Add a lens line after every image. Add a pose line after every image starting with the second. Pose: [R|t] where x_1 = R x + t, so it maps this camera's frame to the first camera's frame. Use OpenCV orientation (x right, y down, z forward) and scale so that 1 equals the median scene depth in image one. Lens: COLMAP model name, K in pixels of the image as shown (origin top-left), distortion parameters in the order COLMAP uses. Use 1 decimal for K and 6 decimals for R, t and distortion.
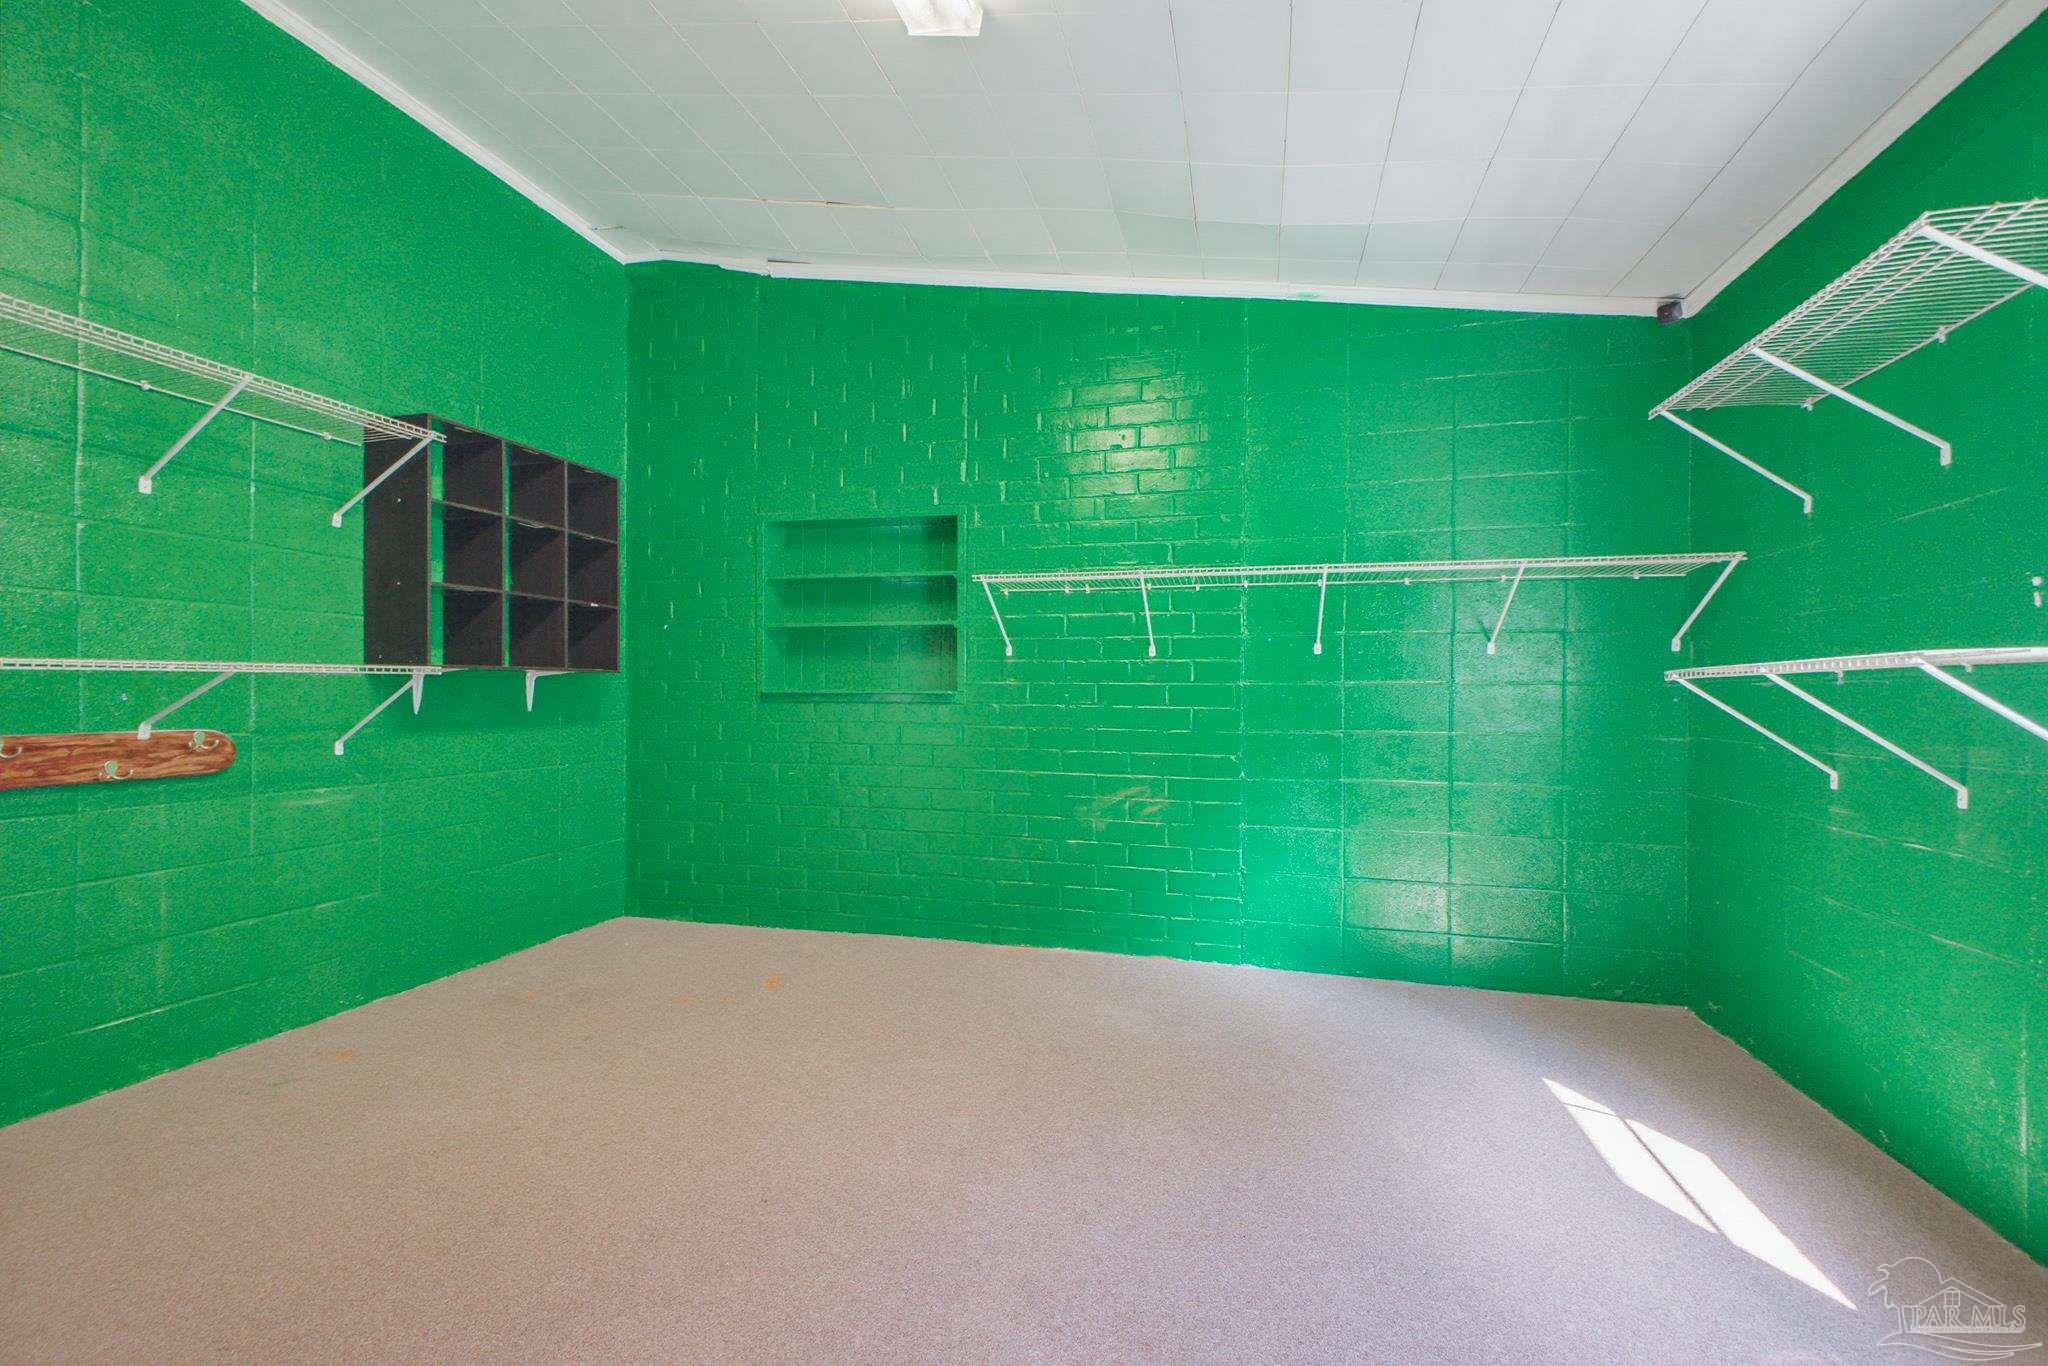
lens RADIAL K [[831.1, 0, 1024.0], [0, 831.1, 697.4], [0, 0, 1]] dist [0.000602, 0.000070]
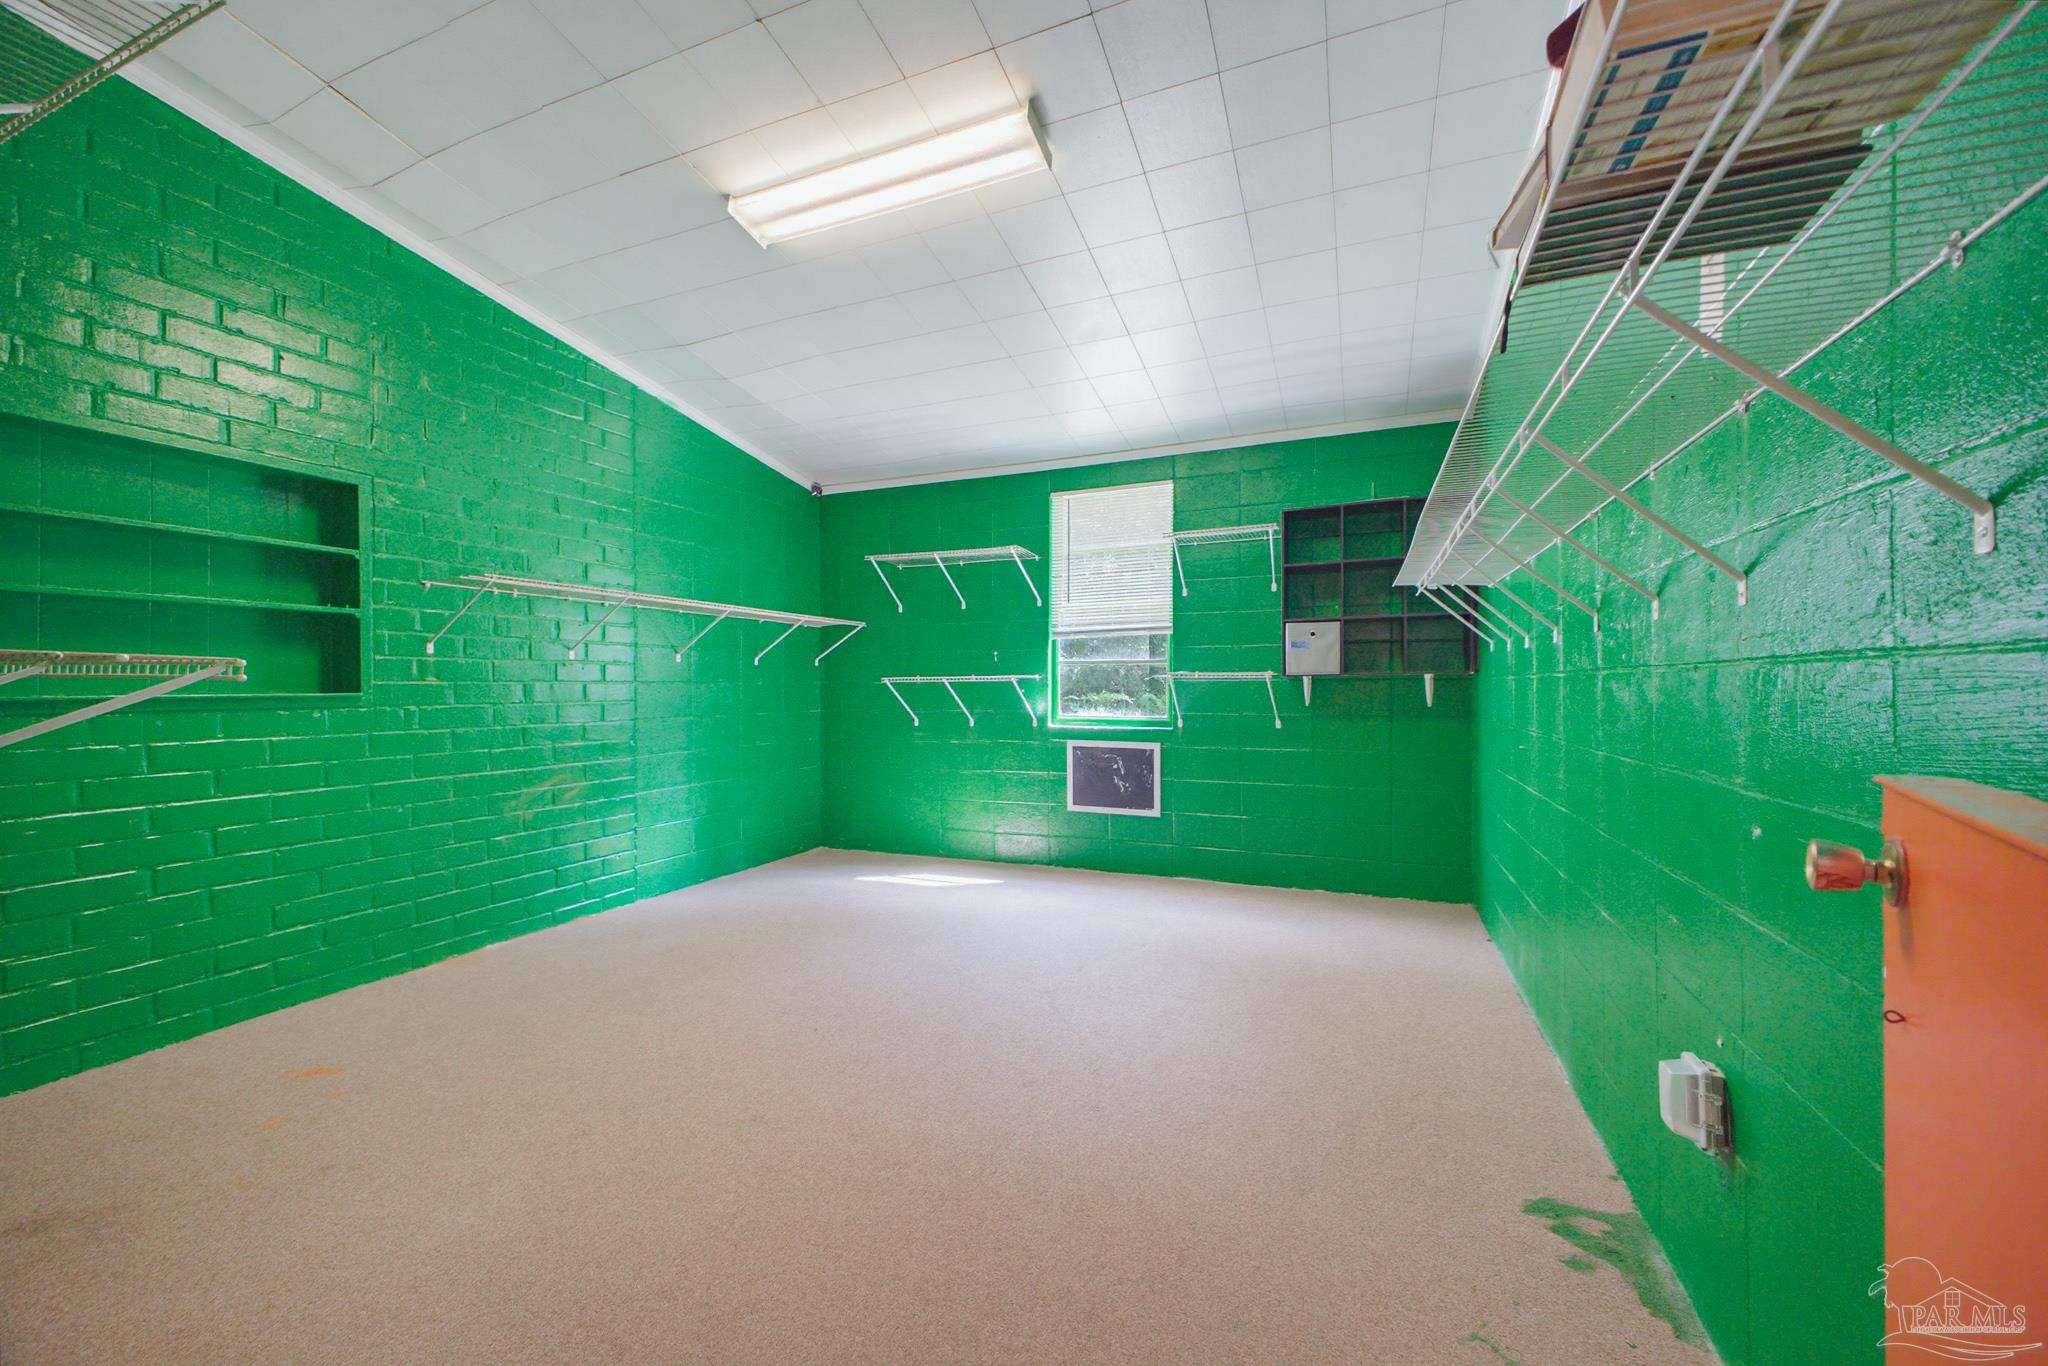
lens RADIAL K [[831.1, 0, 1011.8], [0, 831.1, 680.6], [0, 0, 1]] dist [0.000602, 0.000070]
pose [[0.147711, 0.003858, 0.989023, -0.852151], [0.014568, 0.999875, -0.006076, -0.004358], [-0.988923, 0.015306, 0.147636, 0.220382]]
